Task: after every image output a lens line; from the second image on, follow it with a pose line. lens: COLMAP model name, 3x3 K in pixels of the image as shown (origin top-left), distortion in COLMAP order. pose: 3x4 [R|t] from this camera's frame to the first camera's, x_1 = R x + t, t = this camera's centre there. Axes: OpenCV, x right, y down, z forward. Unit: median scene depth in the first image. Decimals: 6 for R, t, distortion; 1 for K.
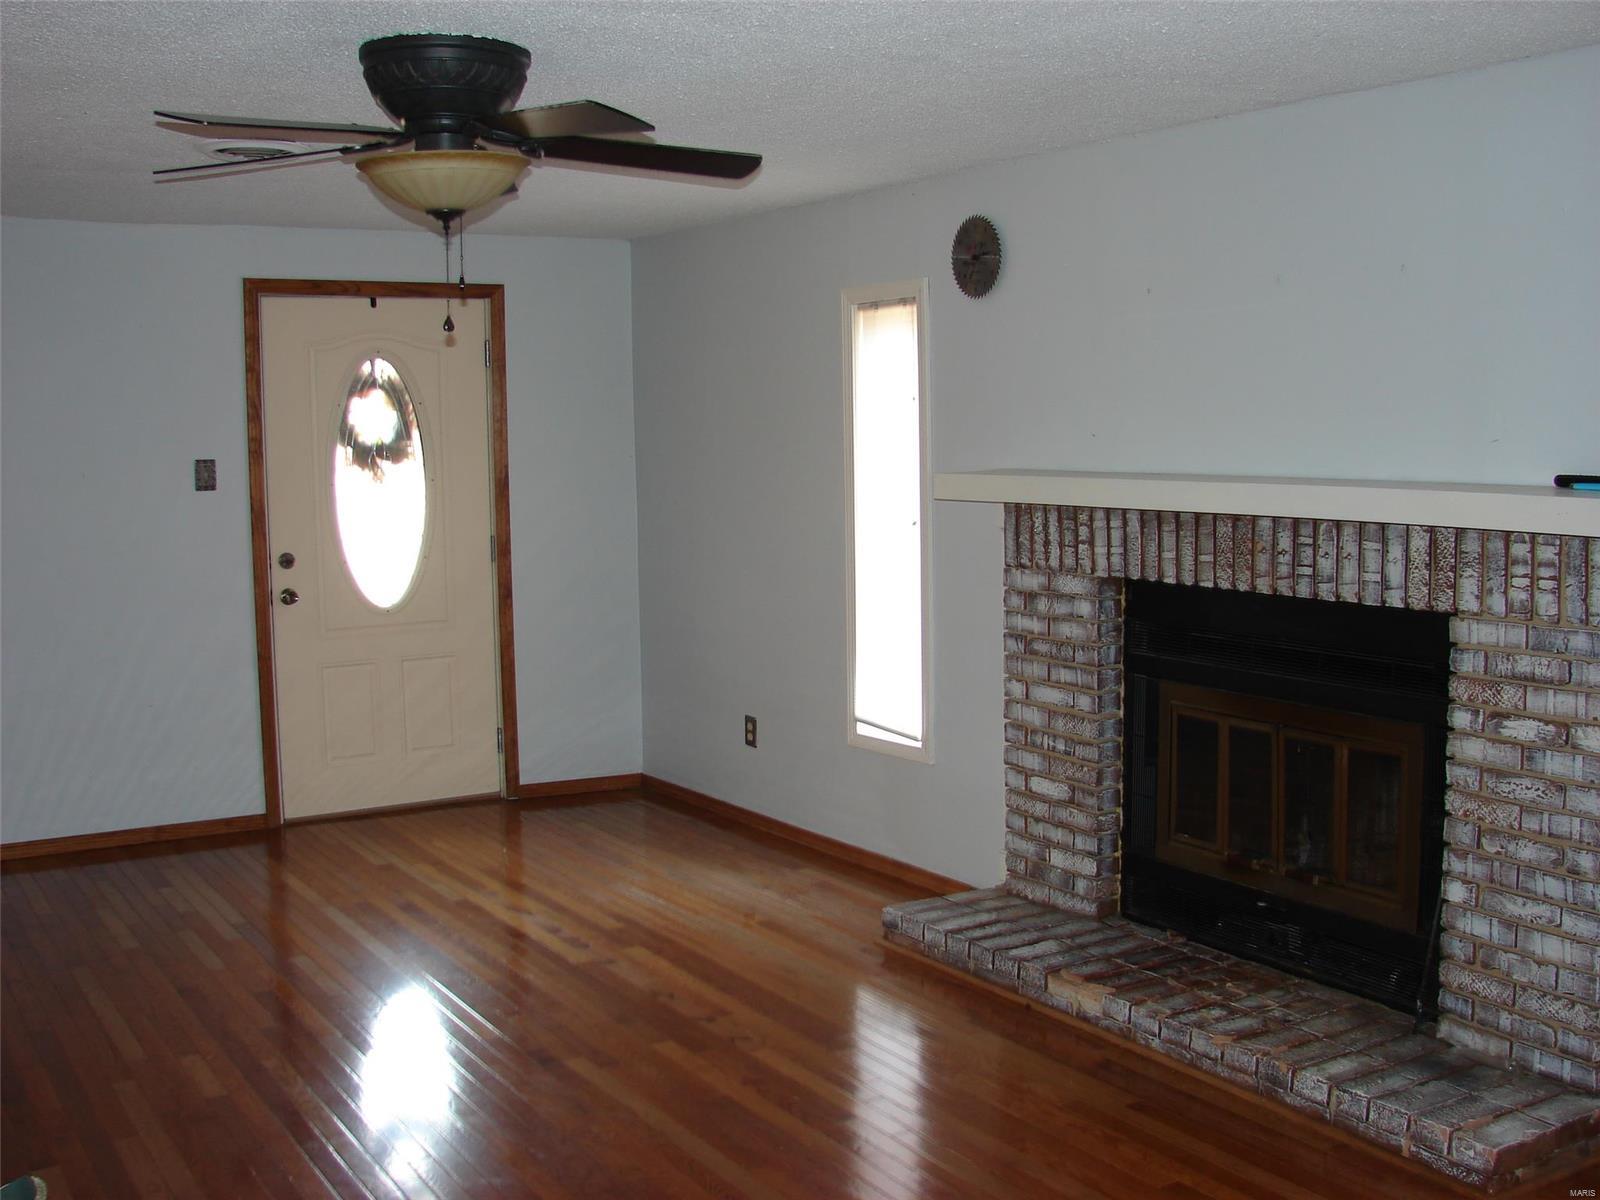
lens RADIAL K [[1724.9, 0, 790.7], [0, 1724.9, 598.0], [0, 0, 1]] dist [-0.207749, 0.215319]
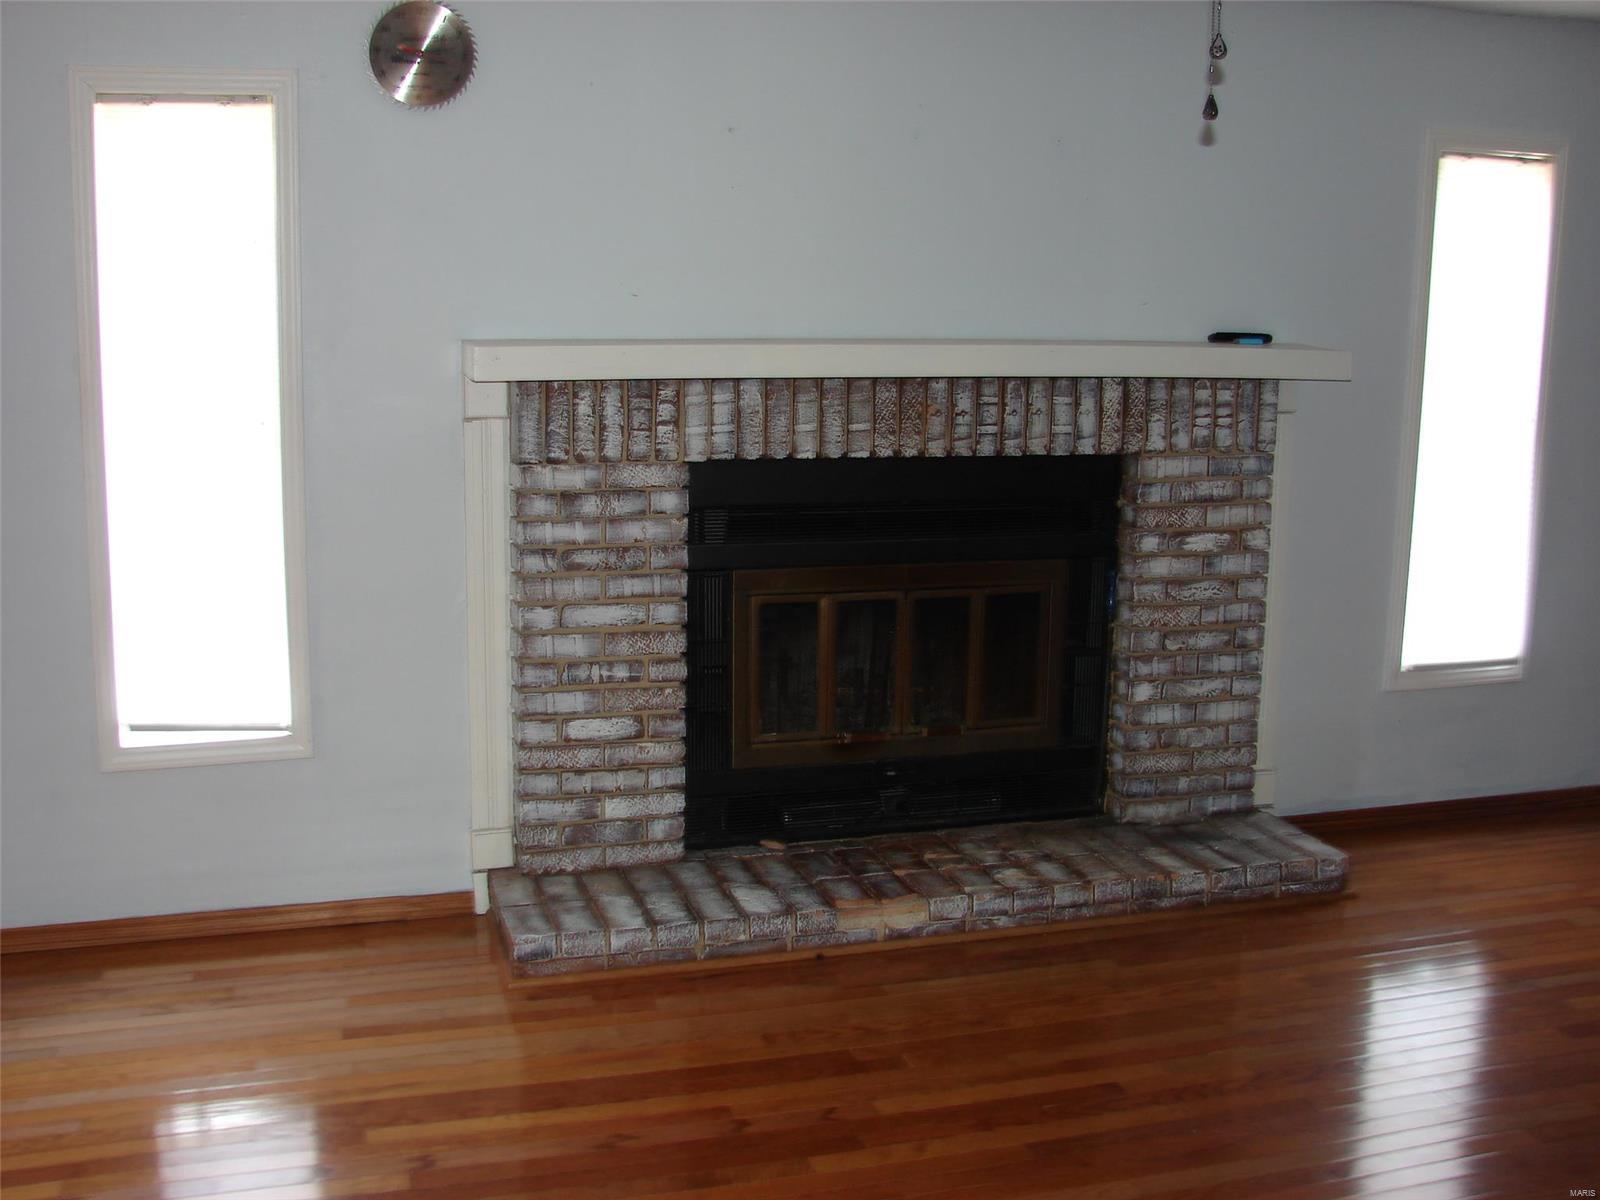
lens RADIAL K [[1724.9, 0, 790.7], [0, 1724.9, 598.0], [0, 0, 1]] dist [-0.207749, 0.215319]
pose [[0.260306, -0.155342, 0.952948, -0.718281], [0.084475, 0.986852, 0.137794, -0.067212], [-0.961824, 0.044632, 0.270006, 0.825049]]
